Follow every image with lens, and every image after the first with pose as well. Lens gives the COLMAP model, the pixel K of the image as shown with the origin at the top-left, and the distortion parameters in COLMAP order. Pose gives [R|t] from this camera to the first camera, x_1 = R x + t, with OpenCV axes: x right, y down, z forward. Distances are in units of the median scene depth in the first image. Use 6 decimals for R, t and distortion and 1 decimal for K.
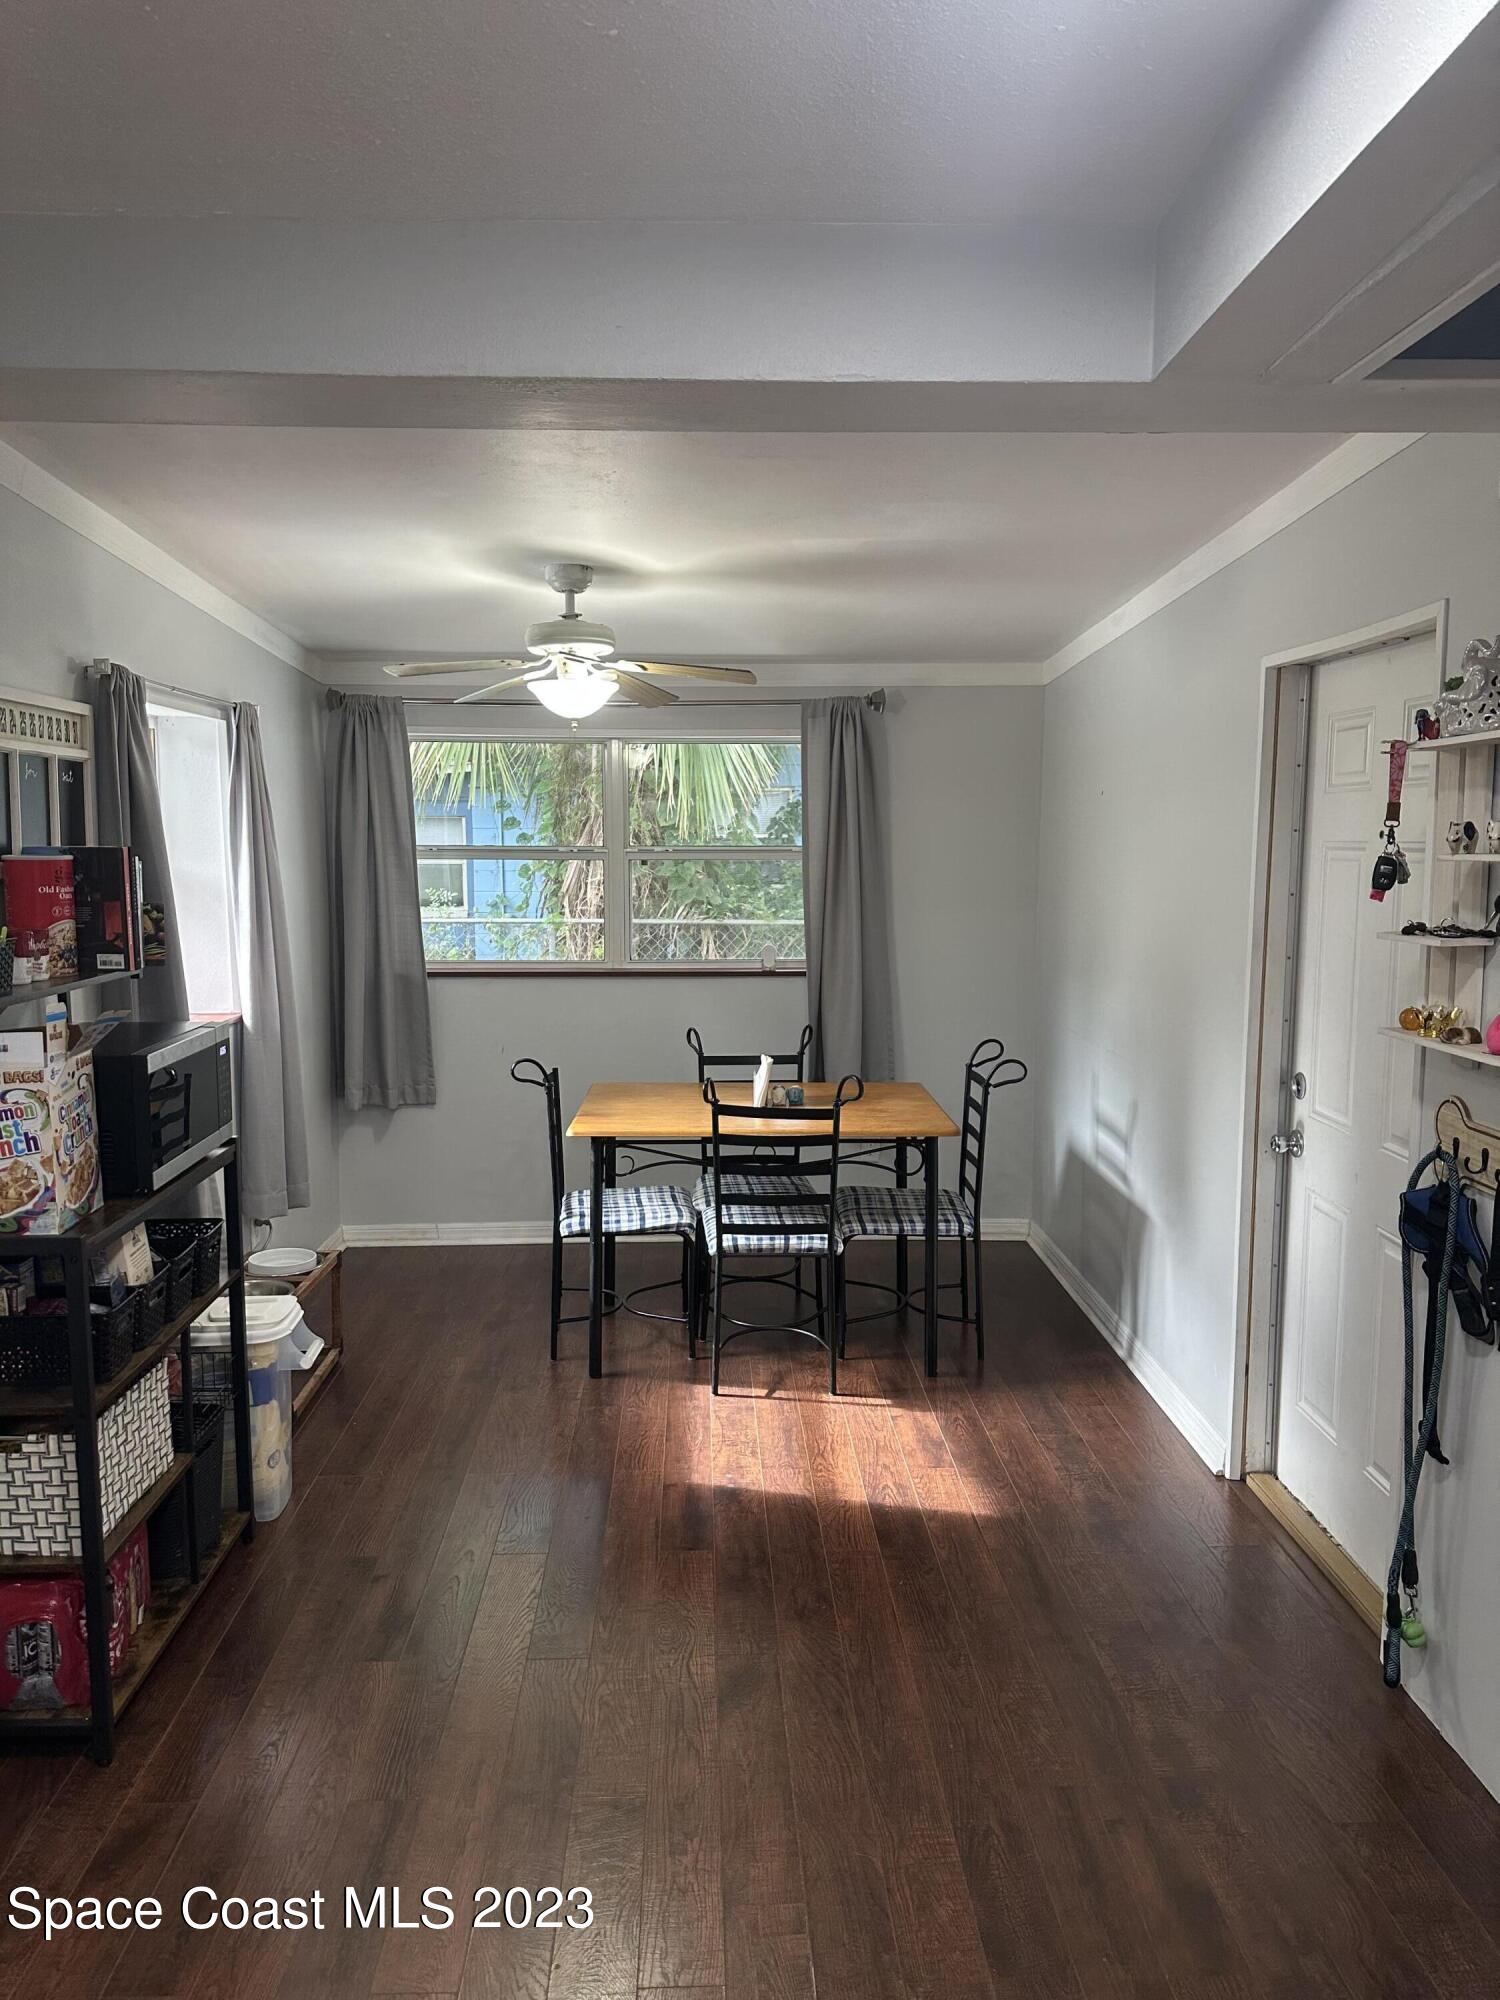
lens RADIAL K [[1388.0, 0, 762.0], [0, 1388.0, 994.5], [0, 0, 1]] dist [0.169238, -0.233636]
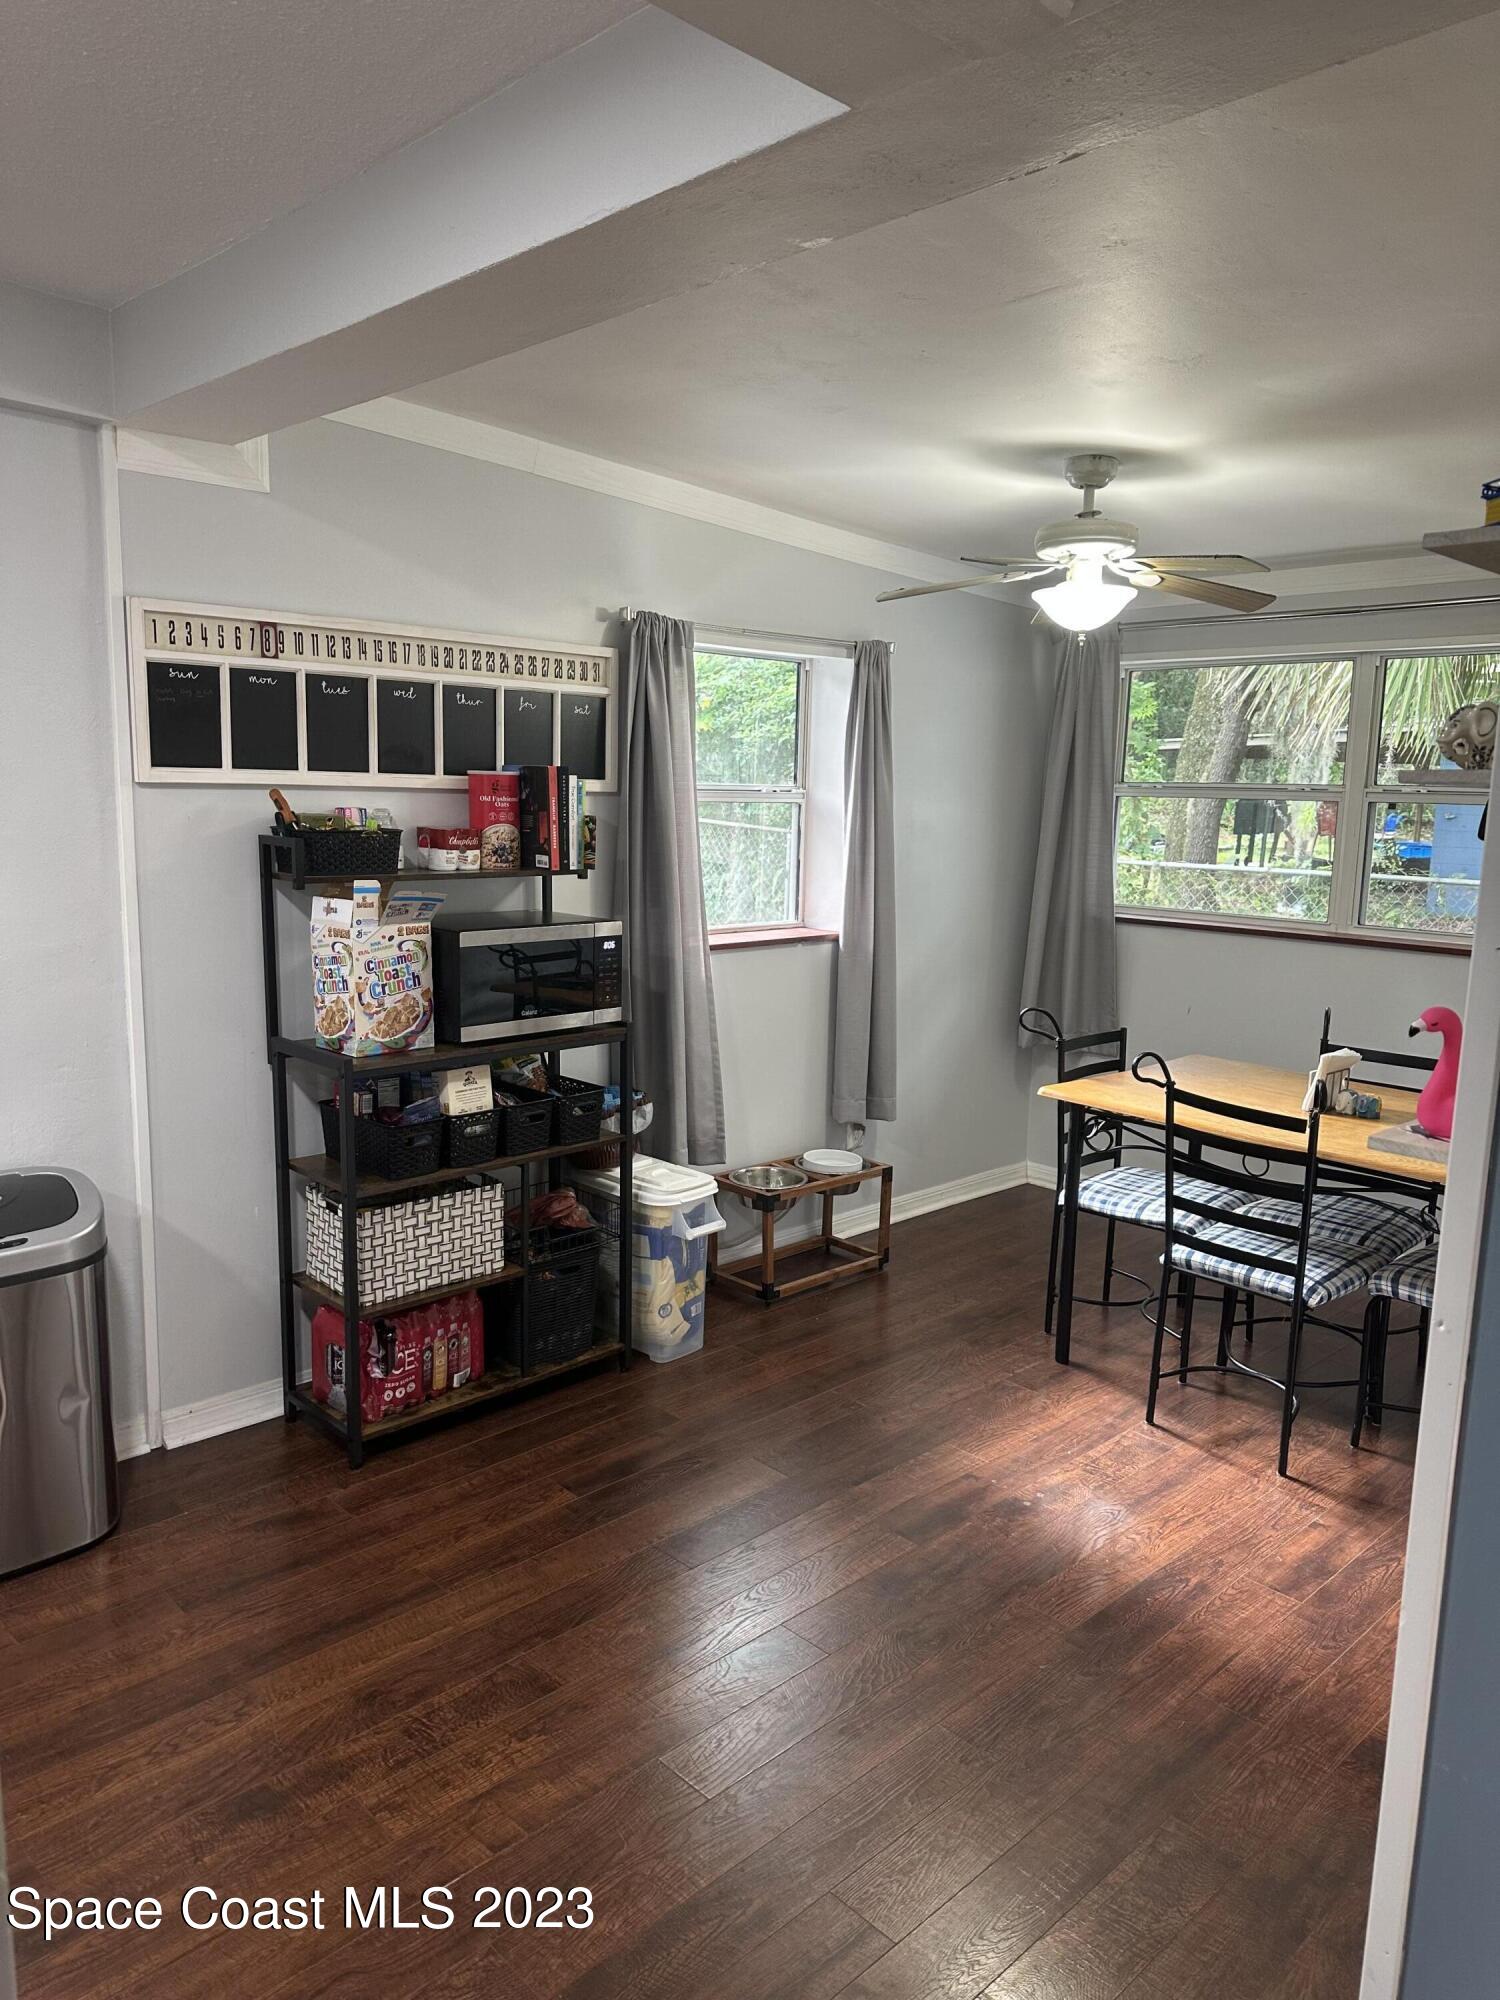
lens RADIAL K [[1395.7, 0, 747.4], [0, 1395.7, 1021.3], [0, 0, 1]] dist [0.118034, -0.238513]
pose [[0.664301, 0.139977, -0.734242, 0.420154], [-0.104271, 0.990058, 0.094407, -0.014175], [0.740157, 0.013845, 0.672292, 0.244986]]
